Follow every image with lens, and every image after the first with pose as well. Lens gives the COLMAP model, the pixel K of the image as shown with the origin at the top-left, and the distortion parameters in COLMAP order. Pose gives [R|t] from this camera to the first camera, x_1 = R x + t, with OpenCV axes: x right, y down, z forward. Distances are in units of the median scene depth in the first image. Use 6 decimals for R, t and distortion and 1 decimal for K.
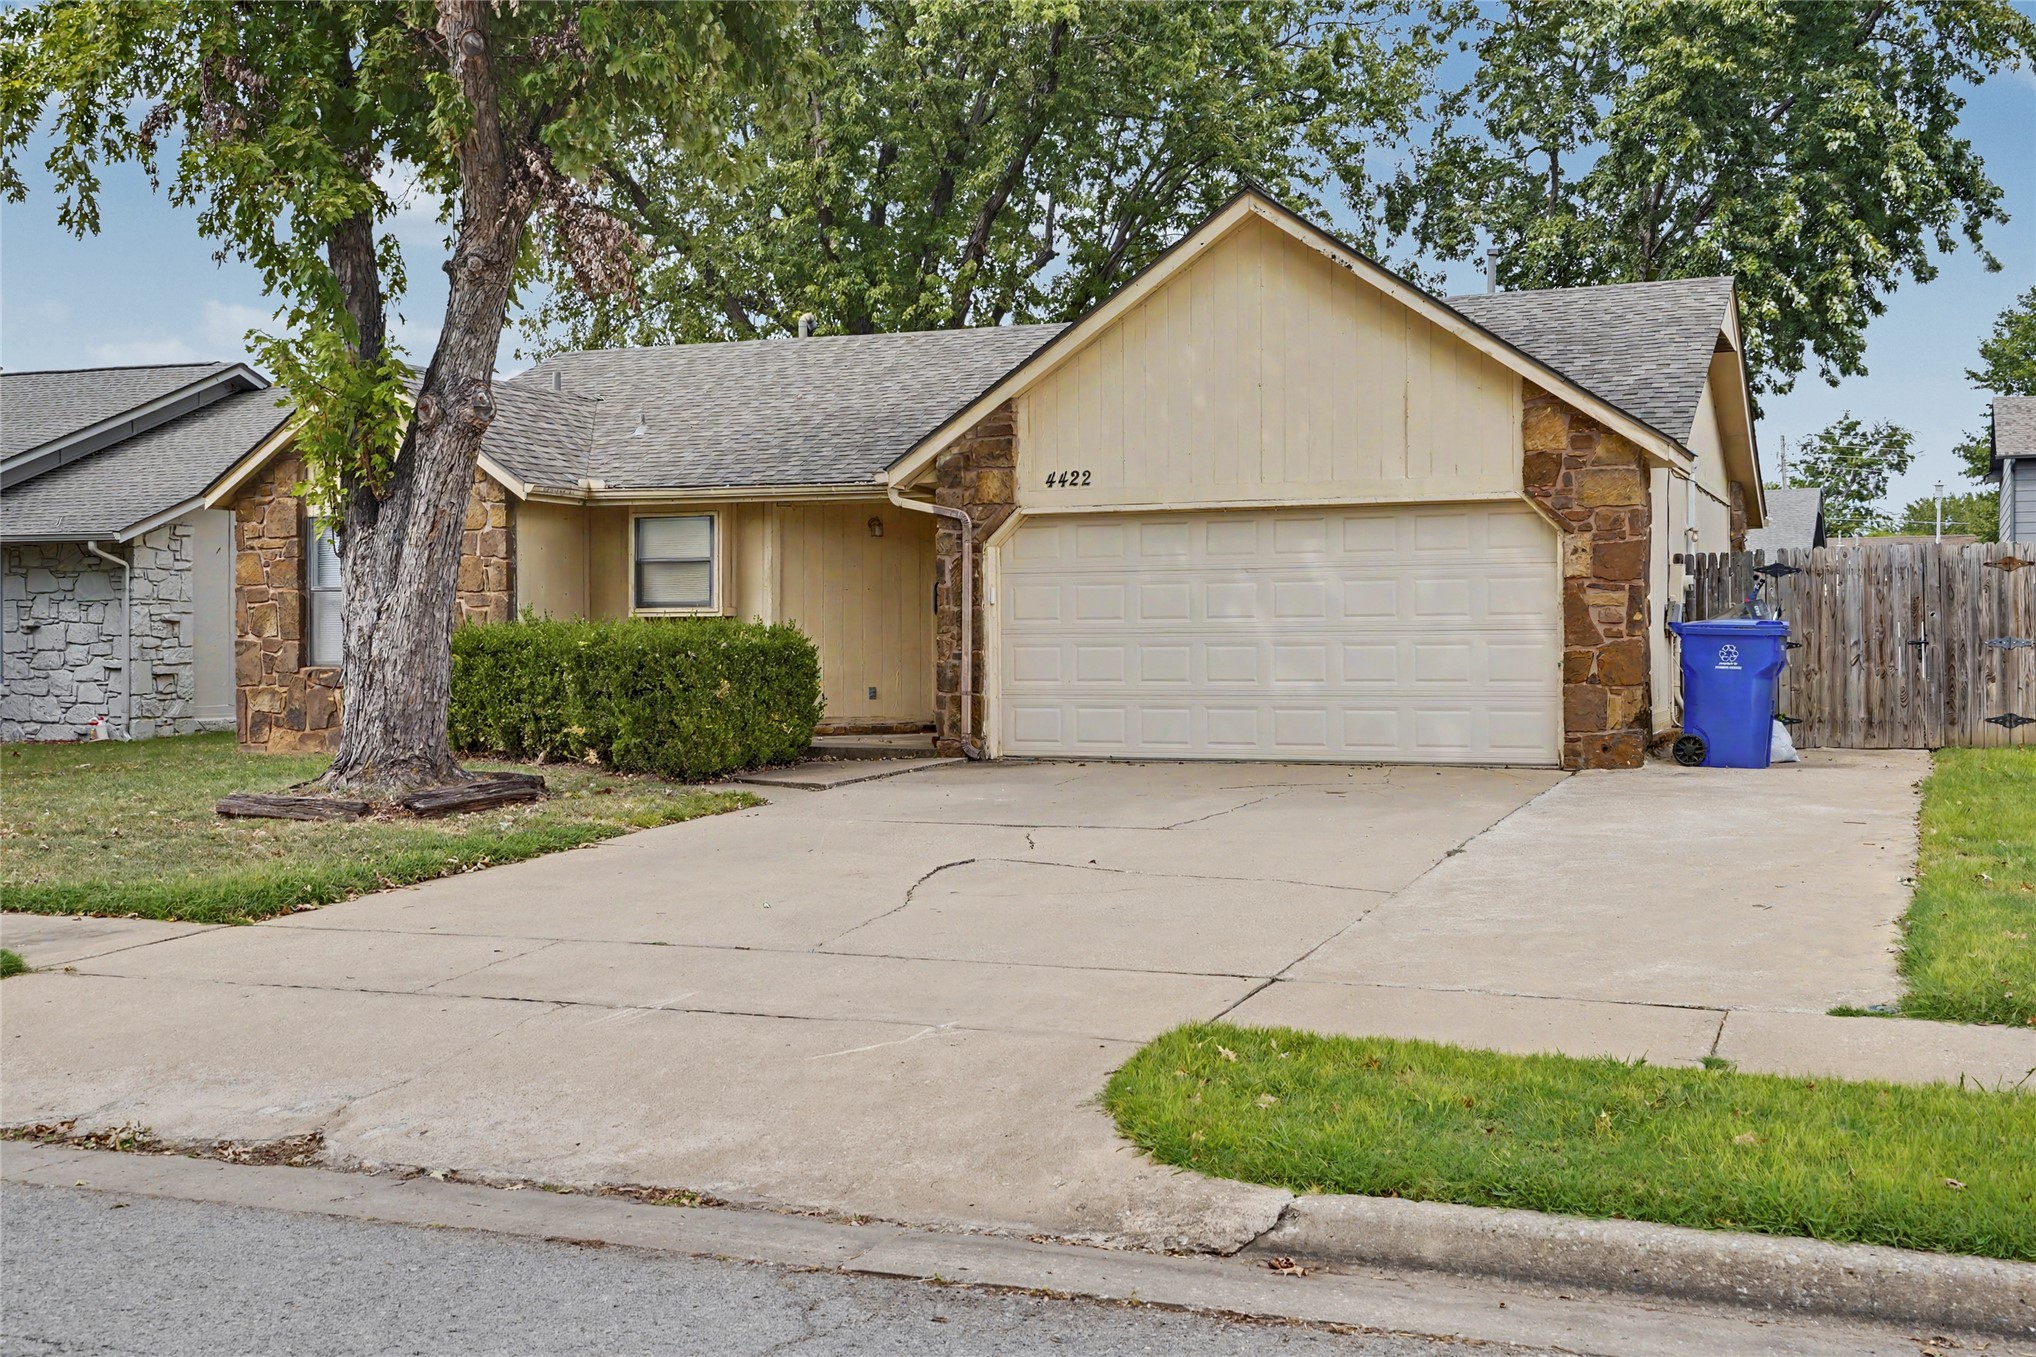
lens RADIAL K [[2176.1, 0, 1044.8], [0, 2176.1, 602.2], [0, 0, 1]] dist [0.025892, -0.005755]
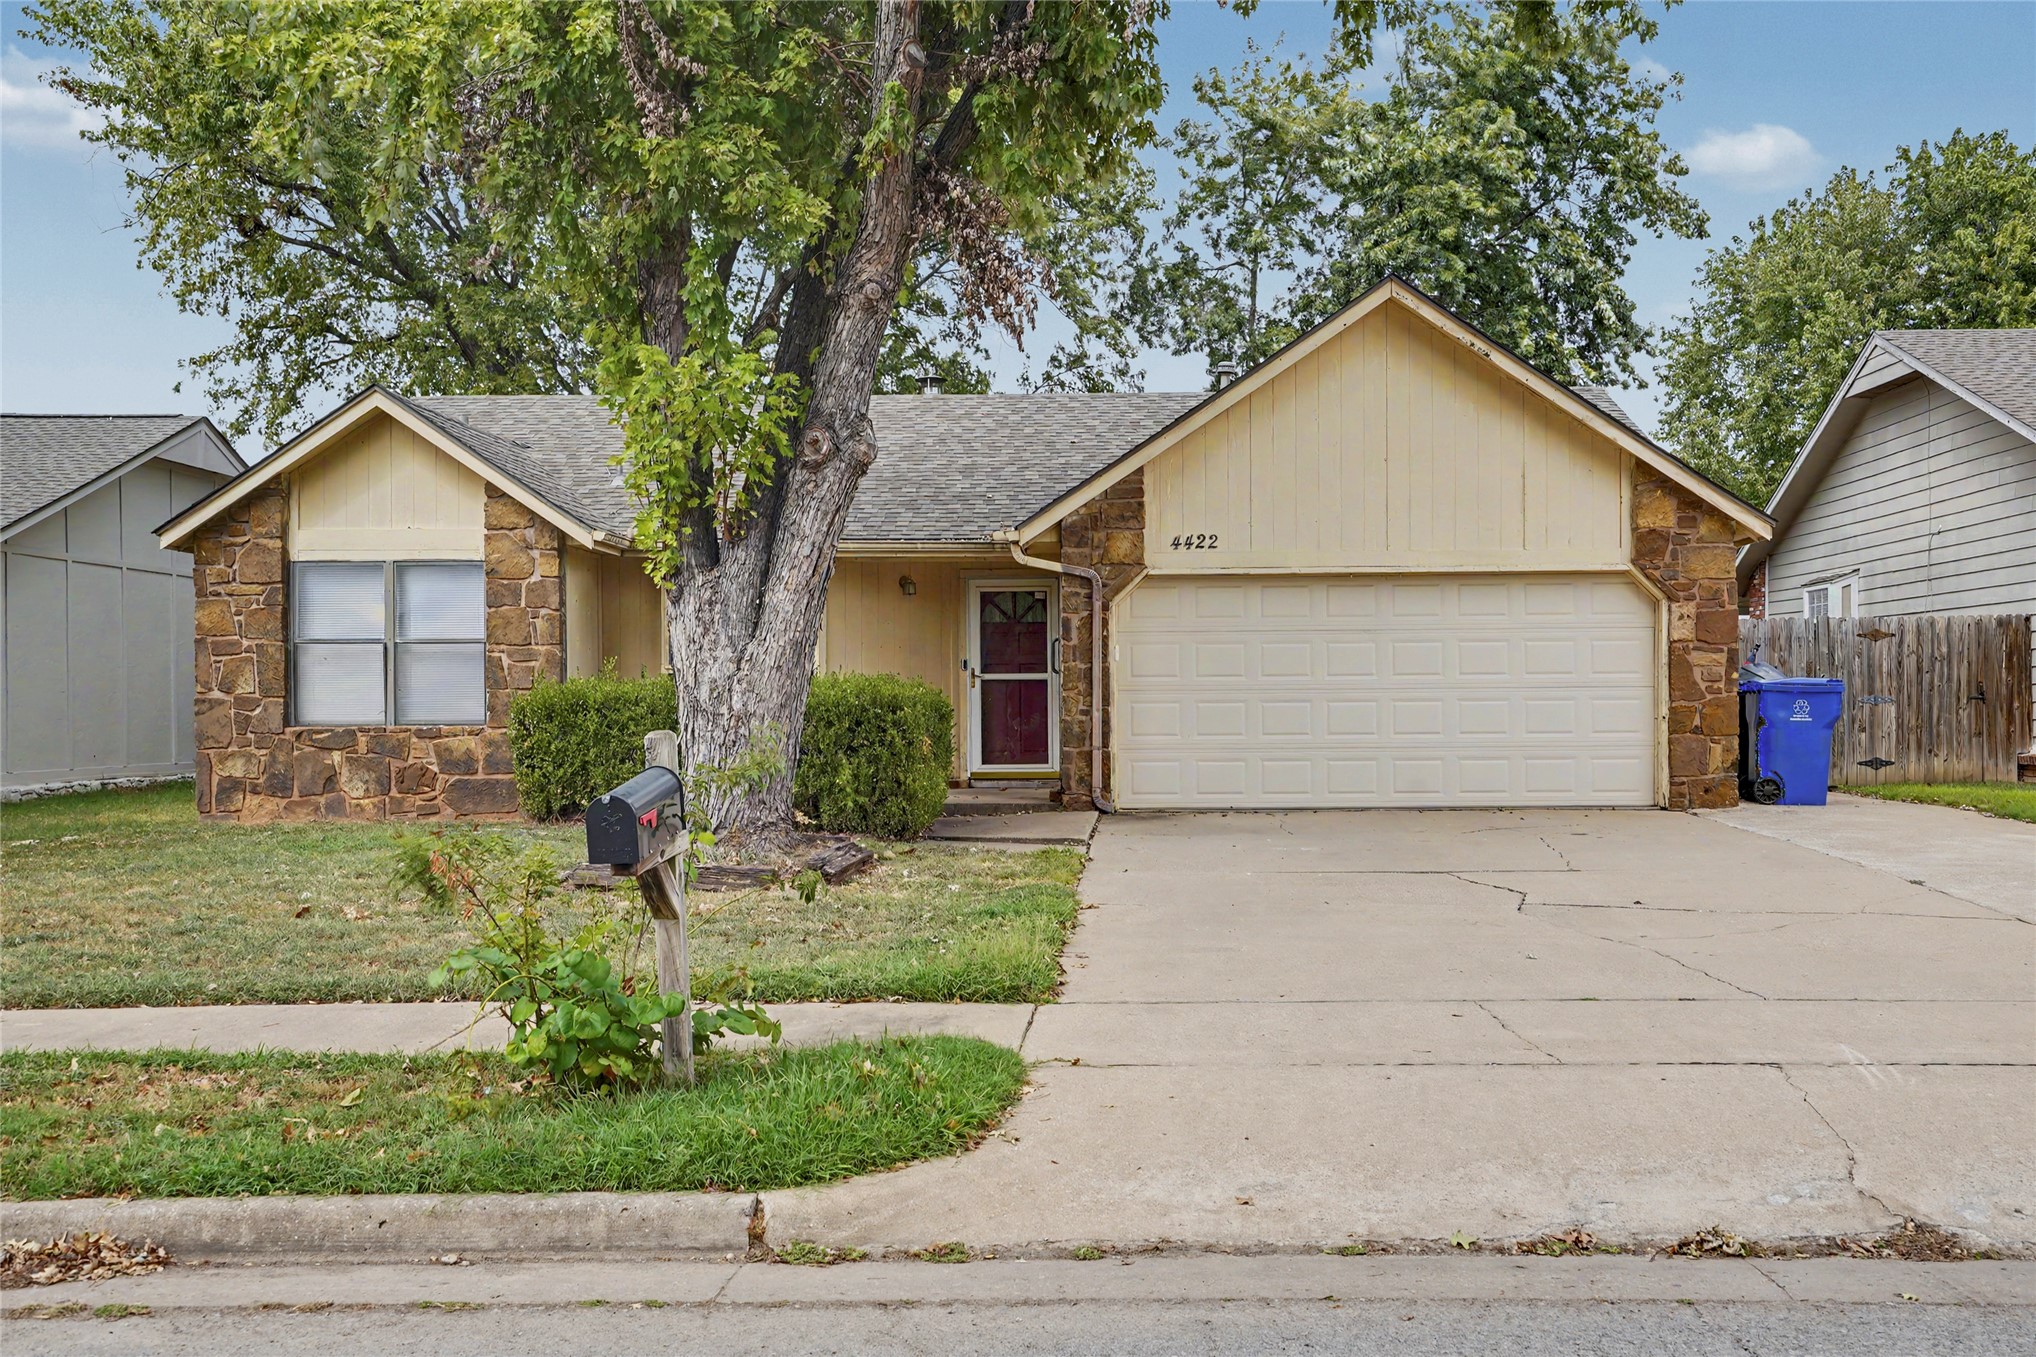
lens RADIAL K [[1966.0, 0, 1100.0], [0, 1966.0, 682.4], [0, 0, 1]] dist [0.009053, 0.039127]
pose [[0.932864, 0.003509, 0.360211, -0.368962], [-0.005323, 0.999978, 0.004046, 0.007075], [-0.360189, -0.005692, 0.932862, 0.136507]]
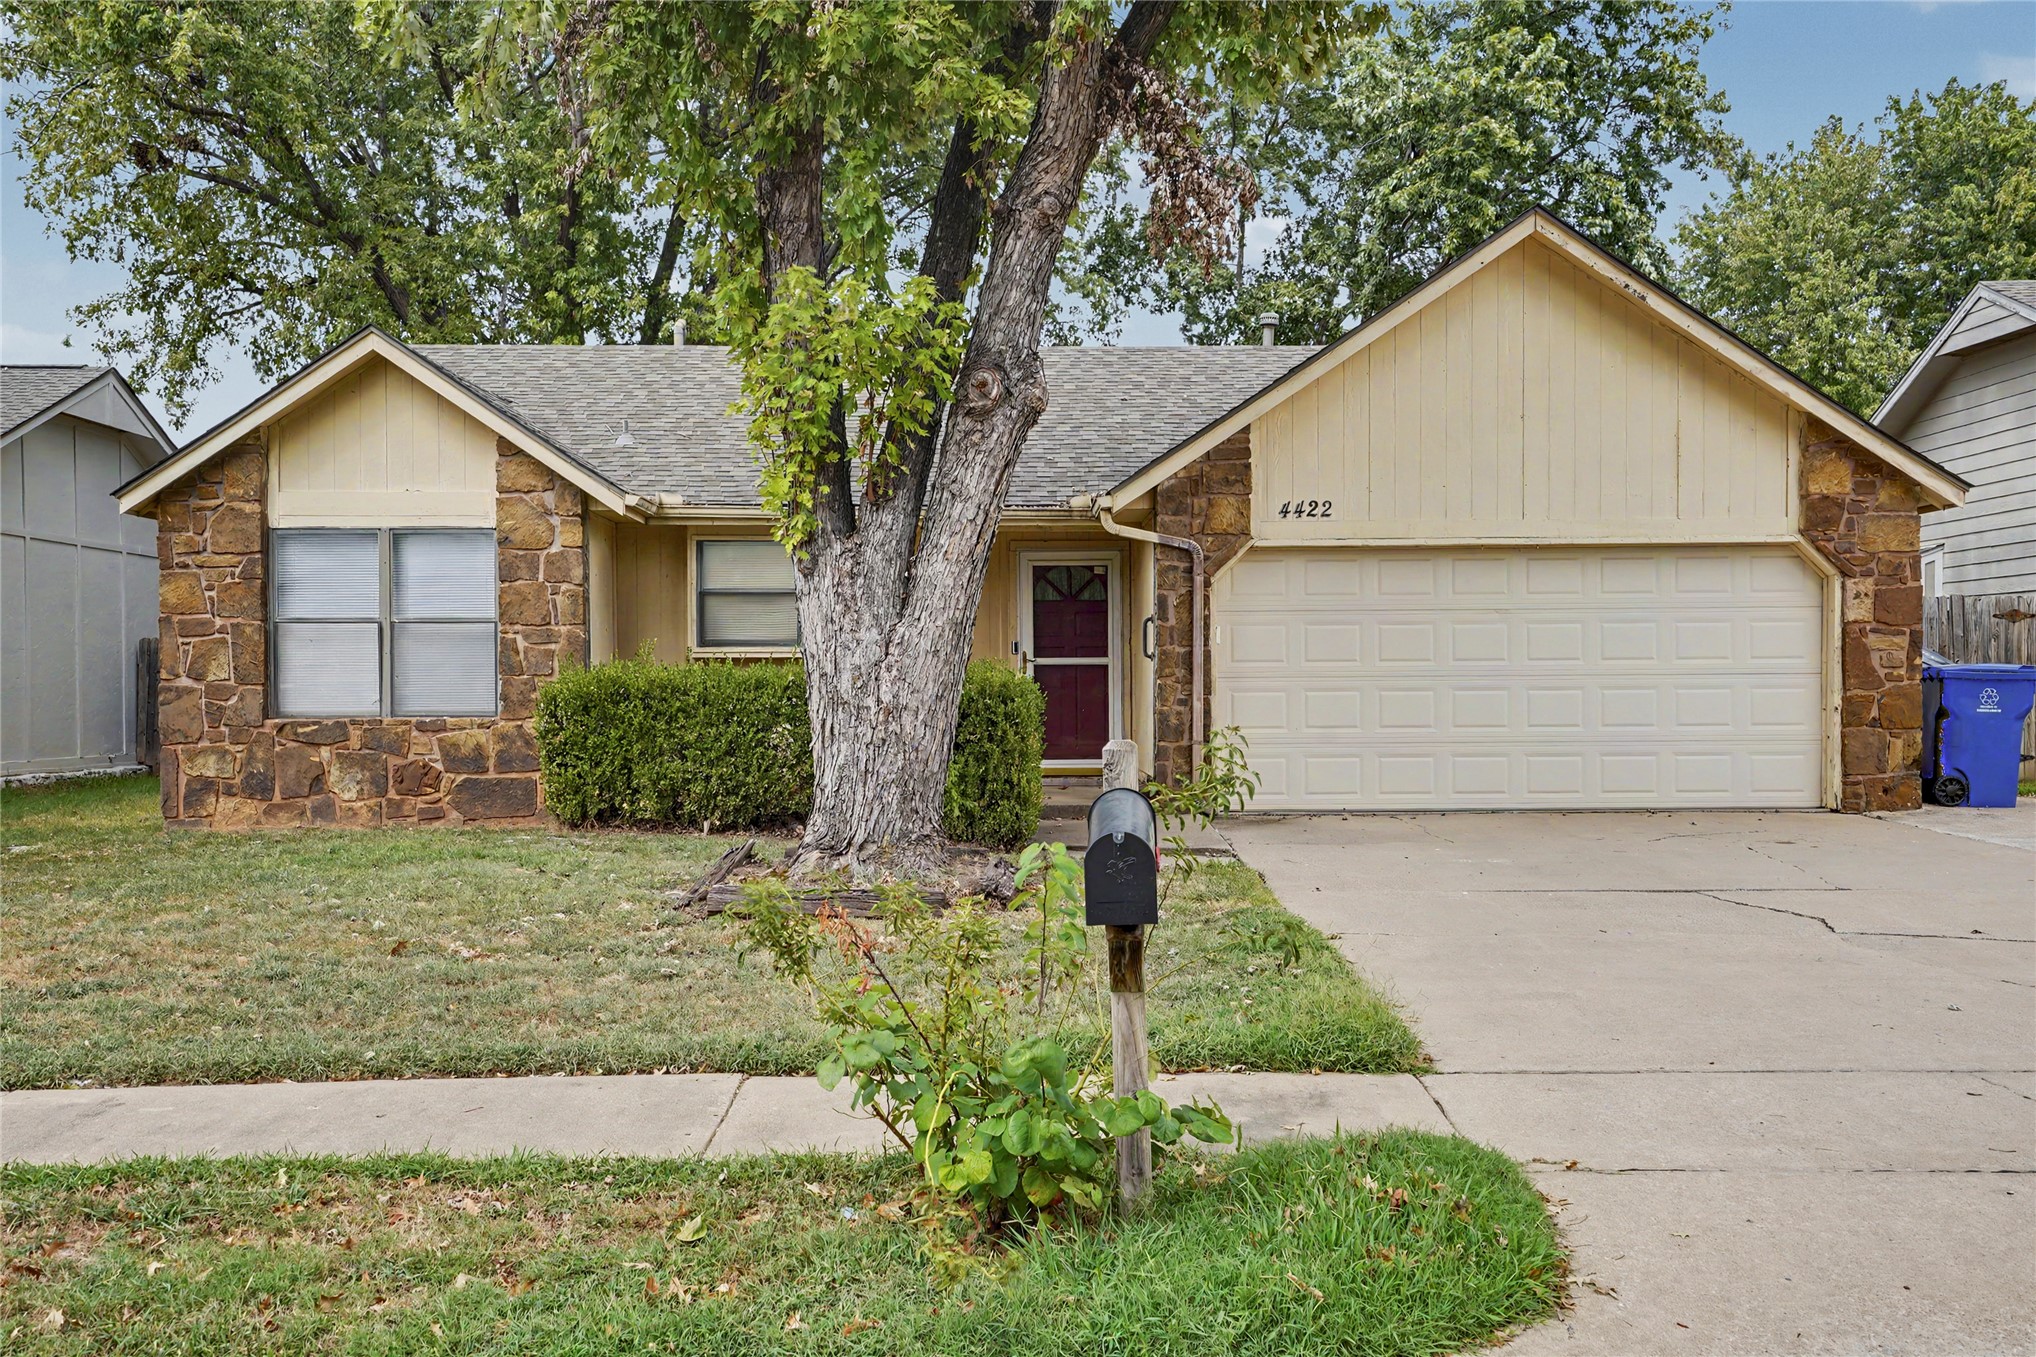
lens RADIAL K [[2041.8, 0, 1018.0], [0, 2041.8, 678.5], [0, 0, 1]] dist [0.038557, -0.001950]
pose [[0.921456, 0.001614, 0.388480, -0.435389], [-0.006216, 0.999925, 0.010591, 0.006511], [-0.388433, -0.012174, 0.921396, 0.248349]]
